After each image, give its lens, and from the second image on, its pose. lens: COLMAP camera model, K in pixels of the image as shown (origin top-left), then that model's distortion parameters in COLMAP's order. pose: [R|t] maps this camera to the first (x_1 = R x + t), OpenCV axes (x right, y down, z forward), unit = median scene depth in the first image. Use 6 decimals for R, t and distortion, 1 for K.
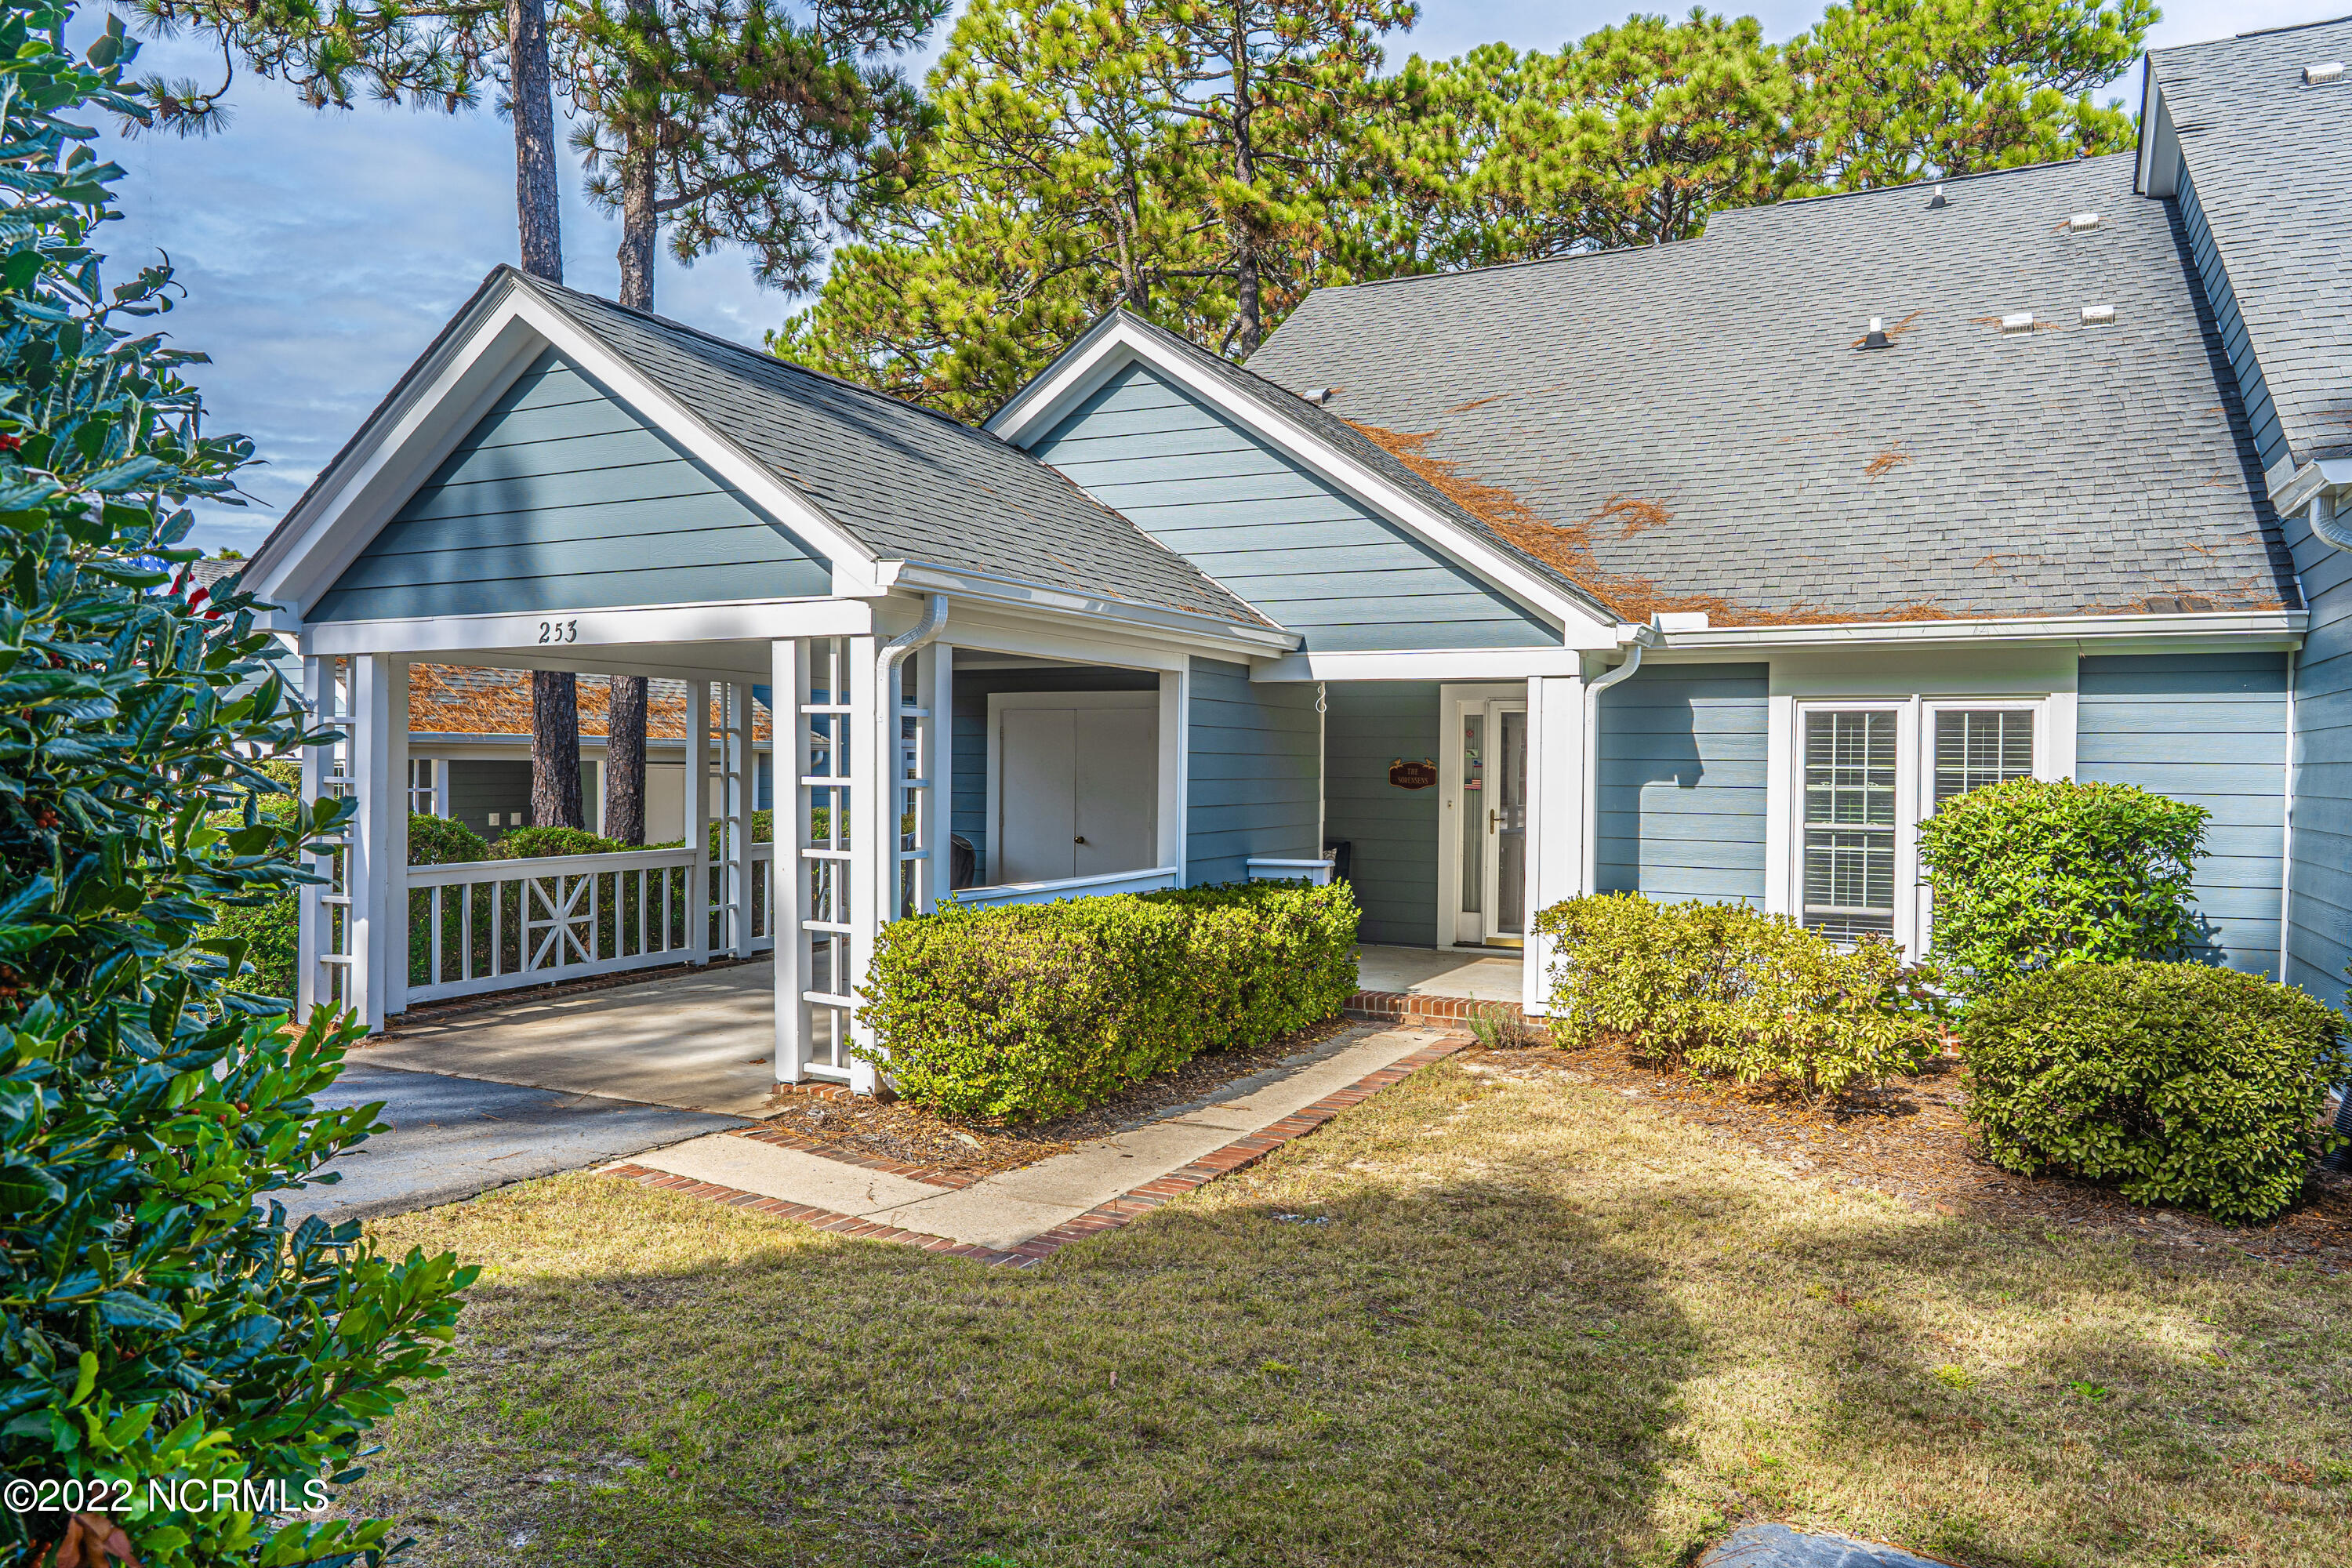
lens RADIAL K [[1569.4, 0, 1155.4], [0, 1569.4, 785.3], [0, 0, 1]] dist [-0.002515, 0.001452]
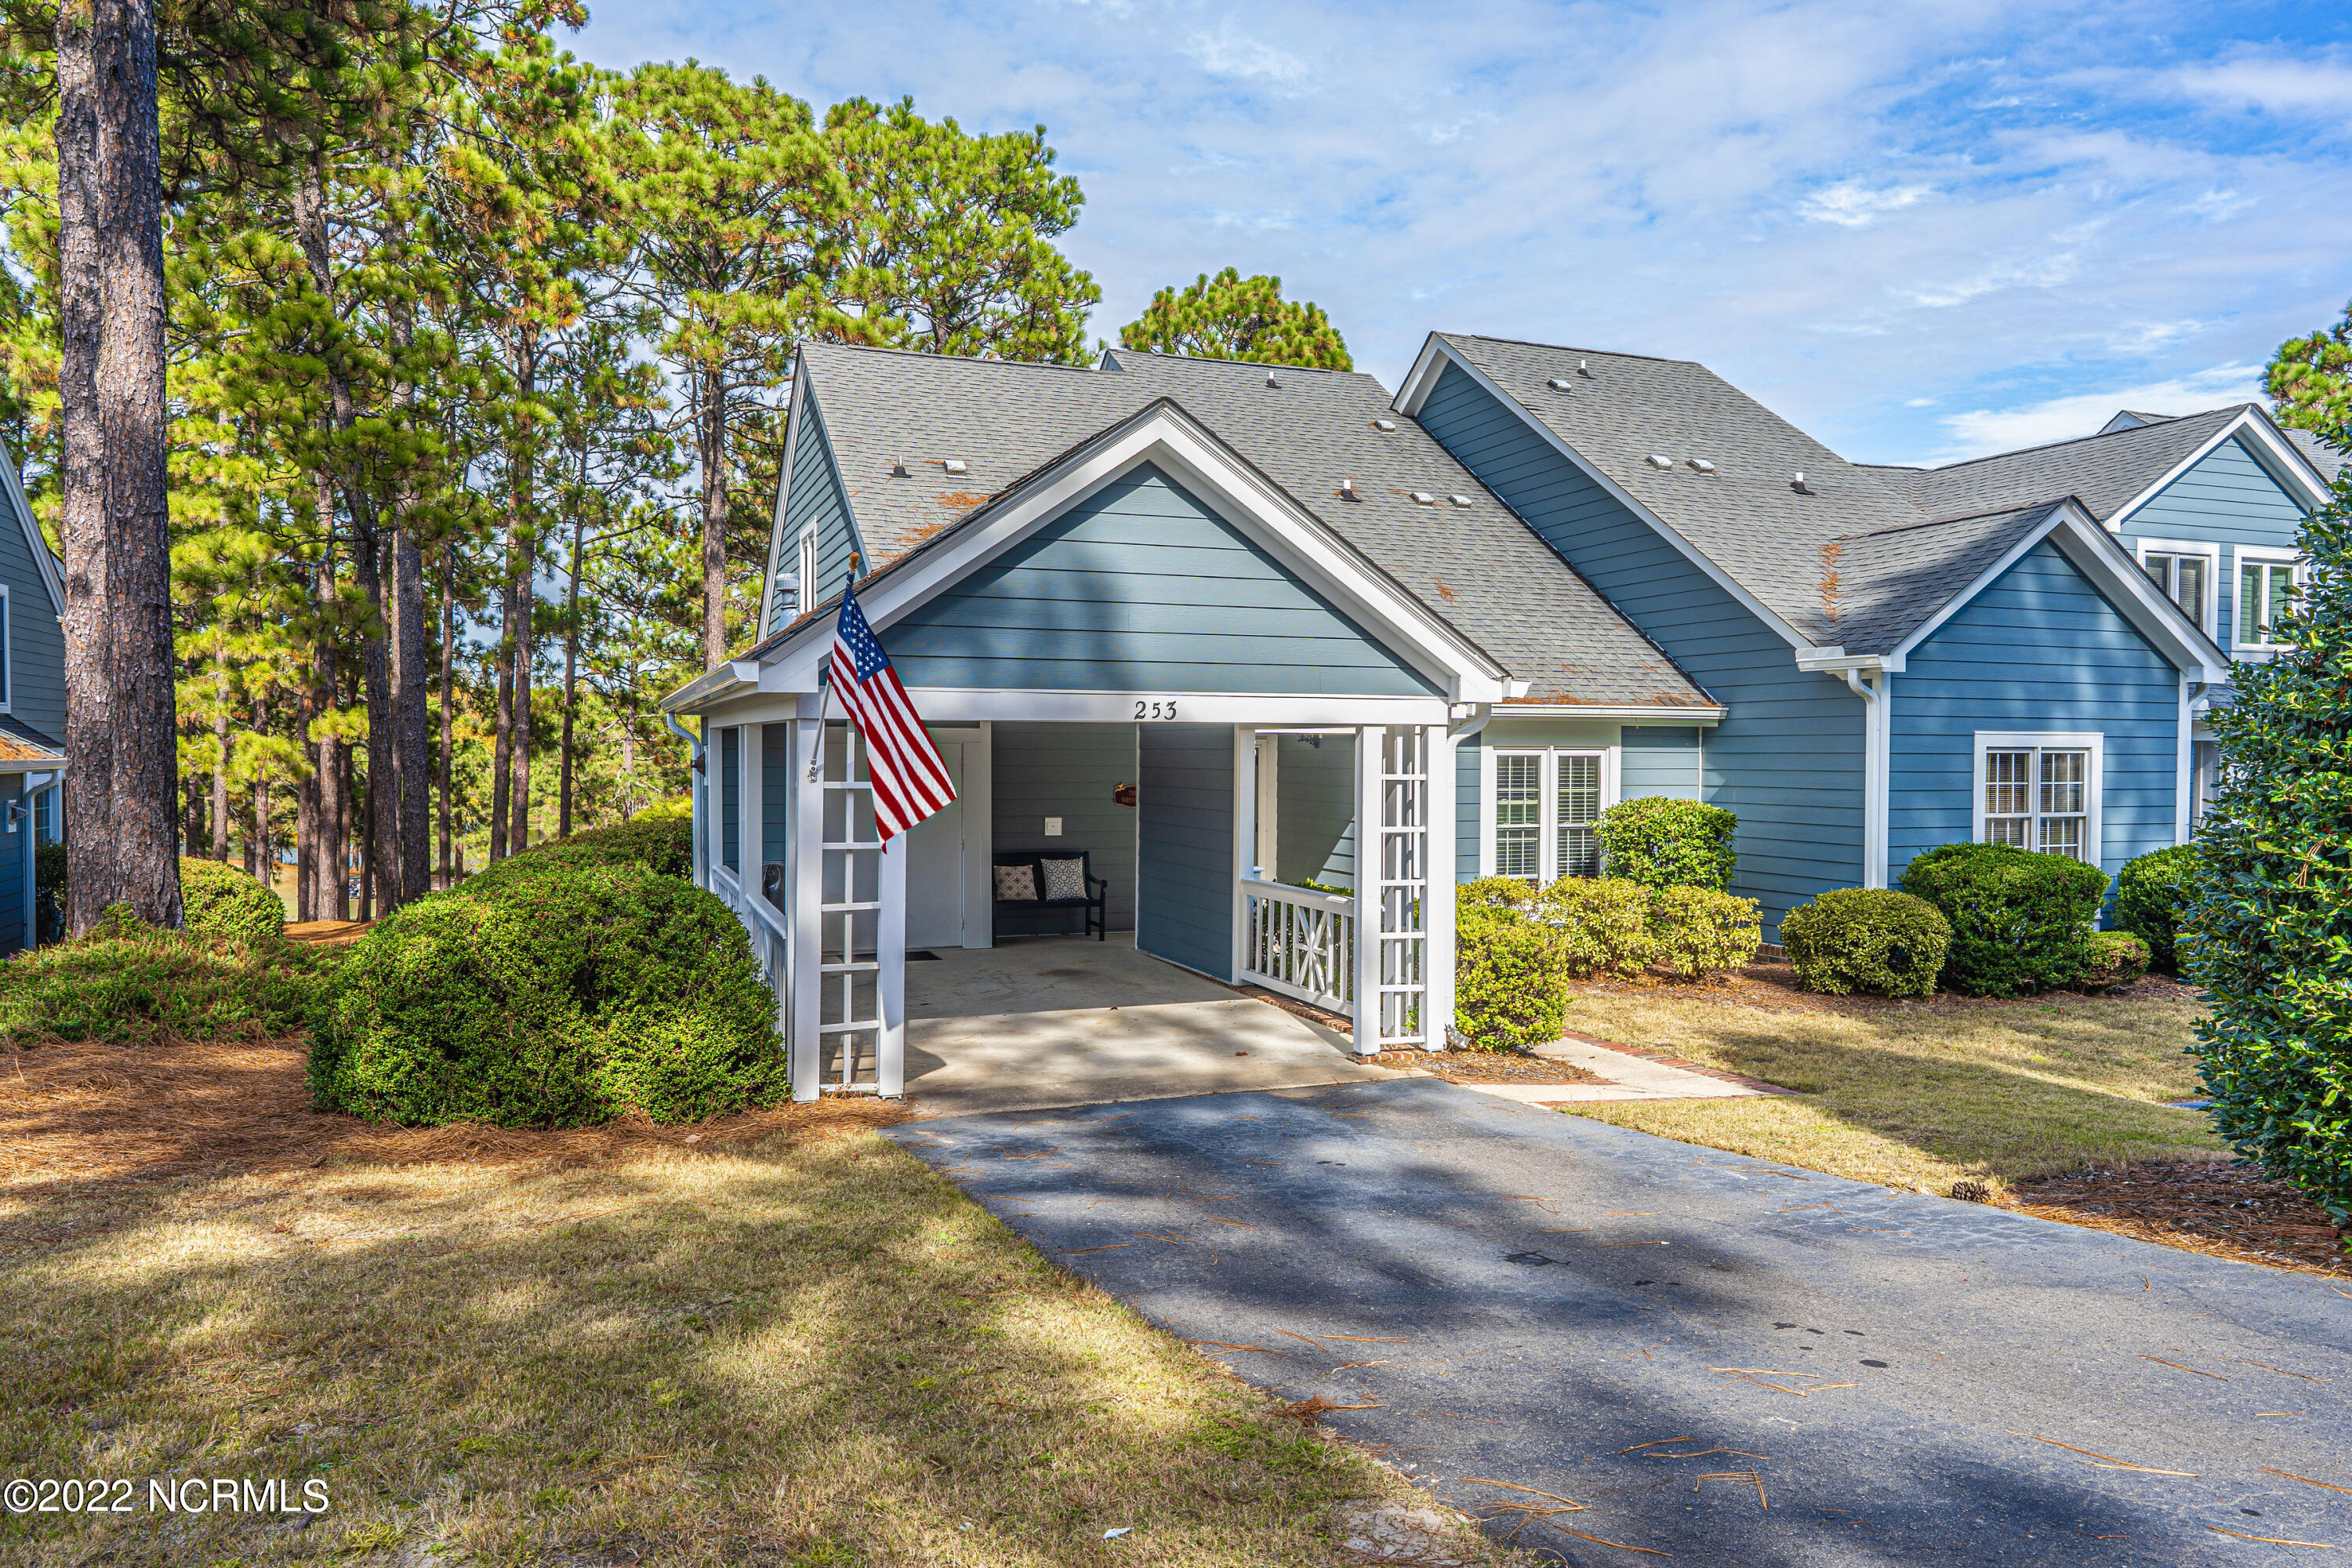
lens RADIAL K [[1569.4, 0, 1155.4], [0, 1569.4, 785.3], [0, 0, 1]] dist [-0.002515, 0.001452]
pose [[0.672832, -0.023524, 0.739421, -1.022316], [0.013335, 0.999718, 0.019672, -0.053250], [-0.739675, -0.003376, 0.672956, 0.174837]]
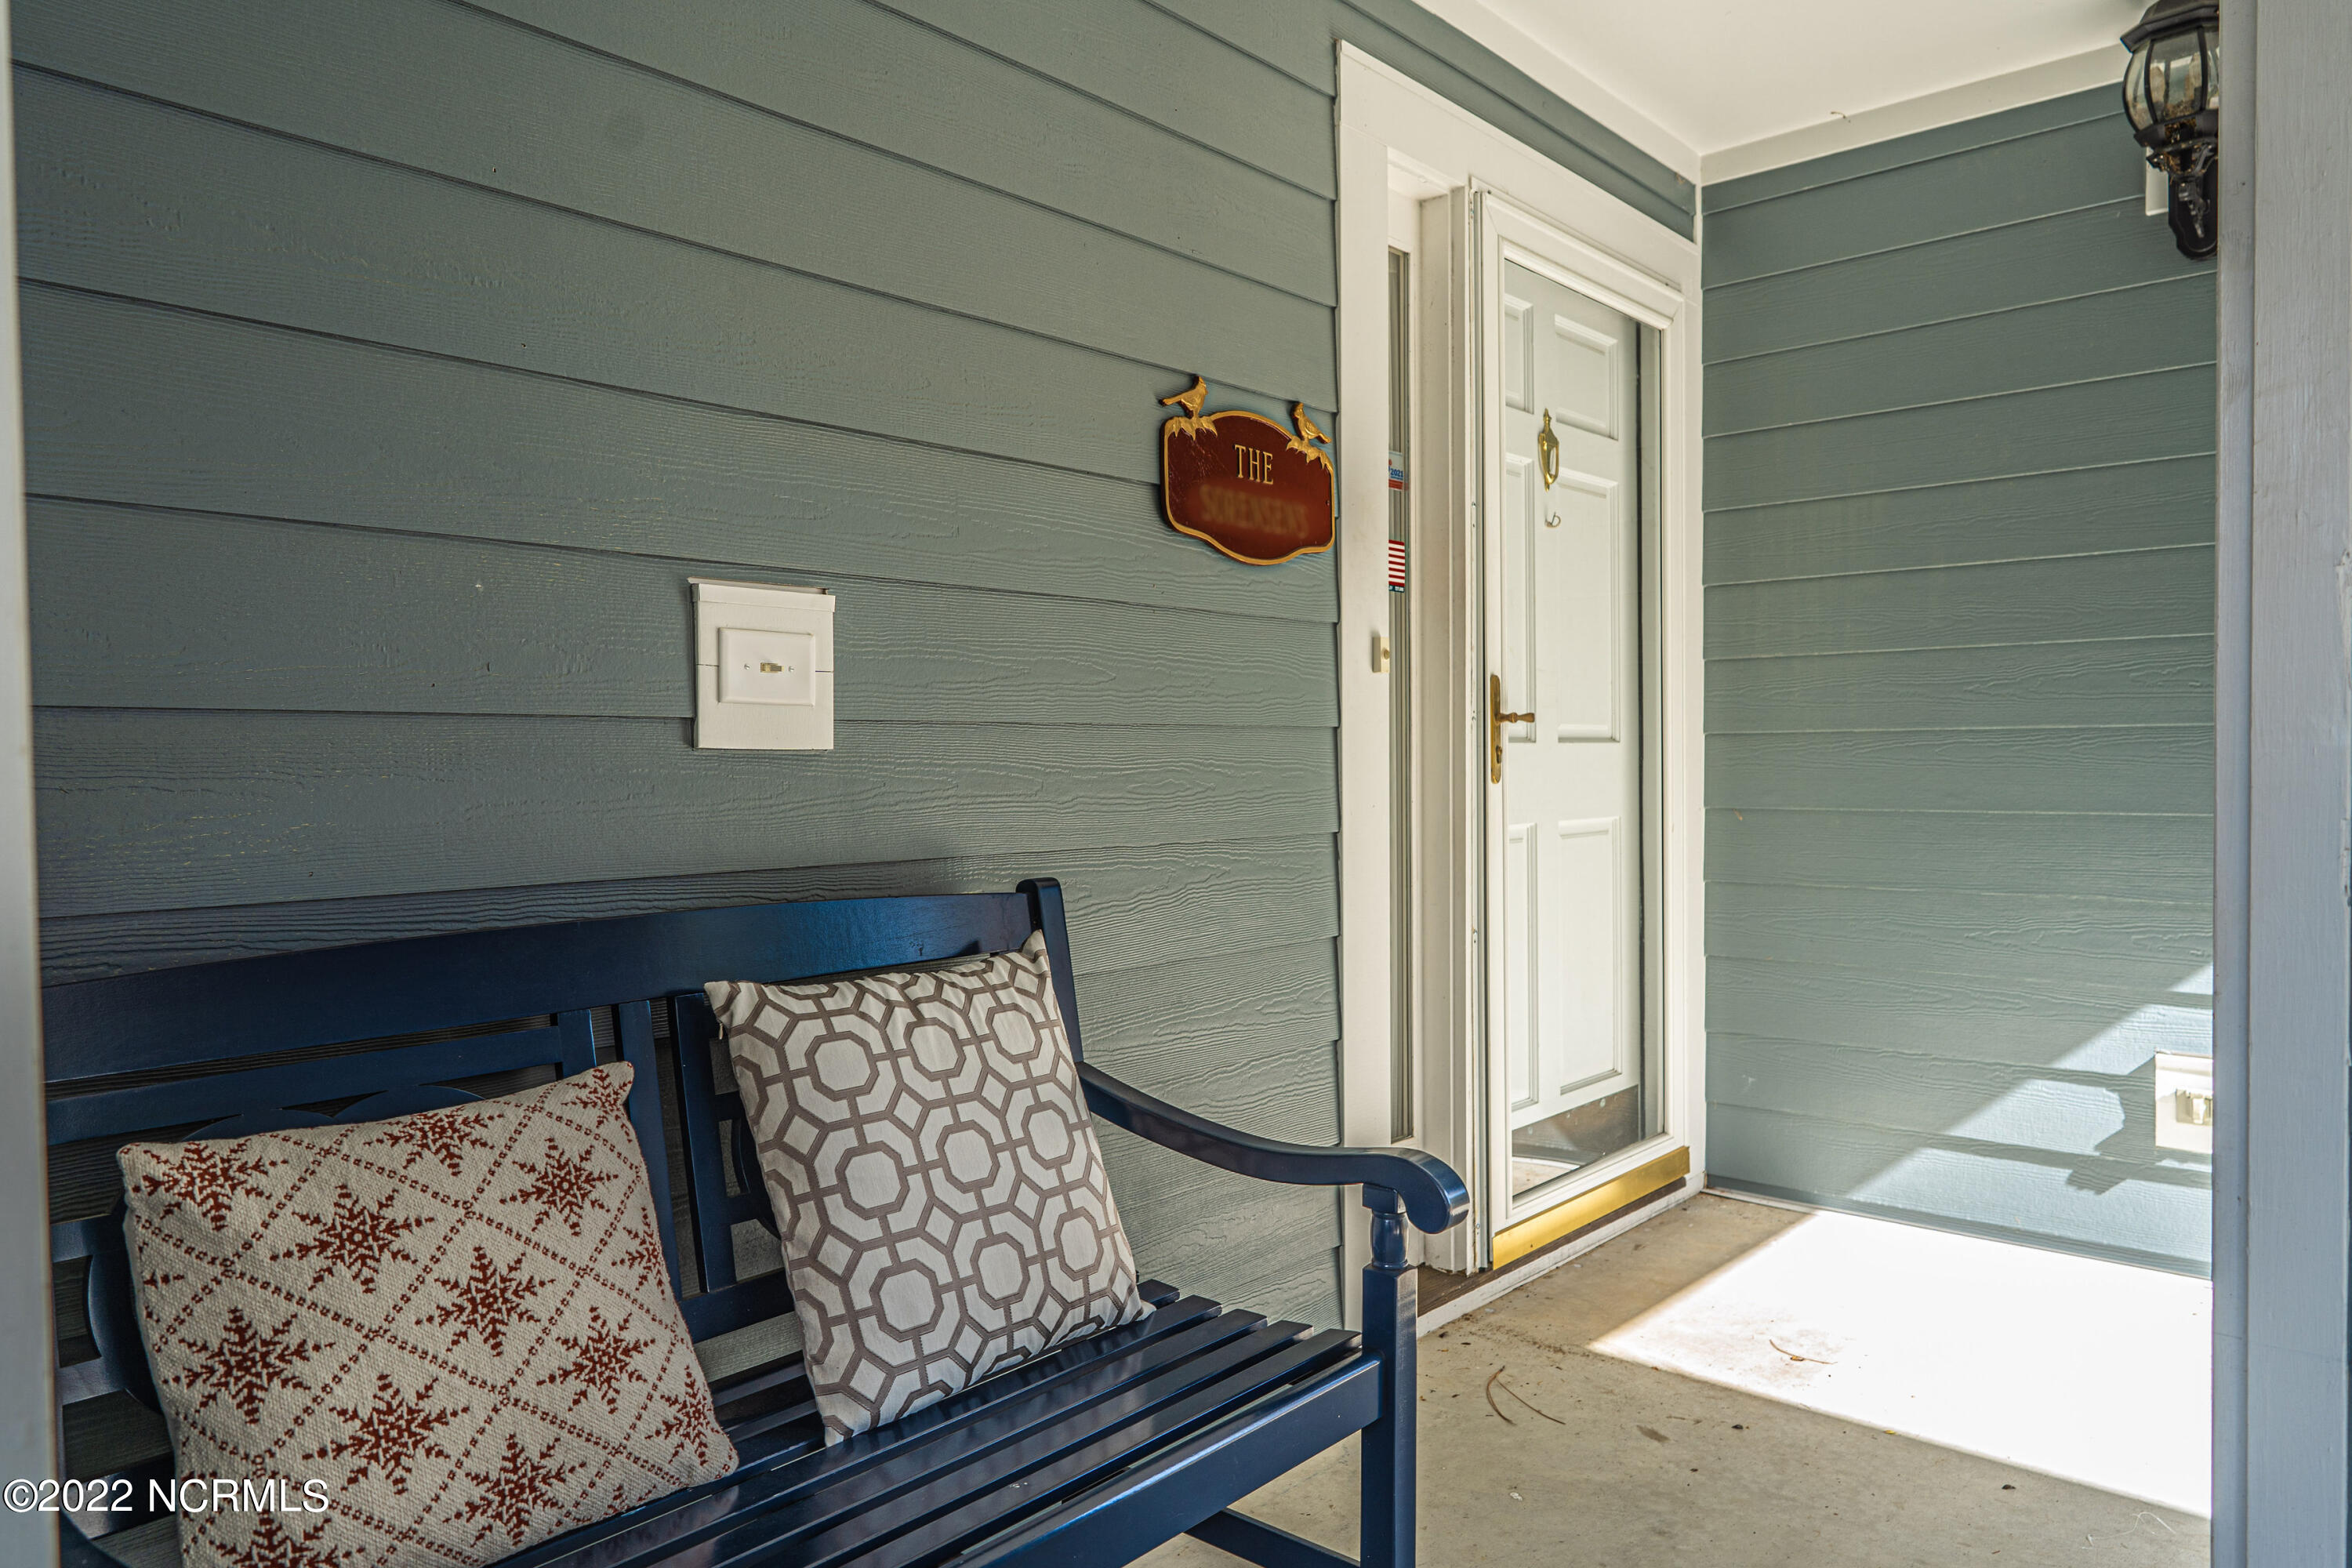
lens RADIAL K [[1555.2, 0, 1159.5], [0, 1555.2, 796.8], [0, 0, 1]] dist [-0.004802, -0.000178]
pose [[0.253911, -0.036362, 0.966544, -0.022804], [0.025292, 0.999201, 0.030946, 0.032589], [-0.966897, 0.016588, 0.254628, 1.291245]]
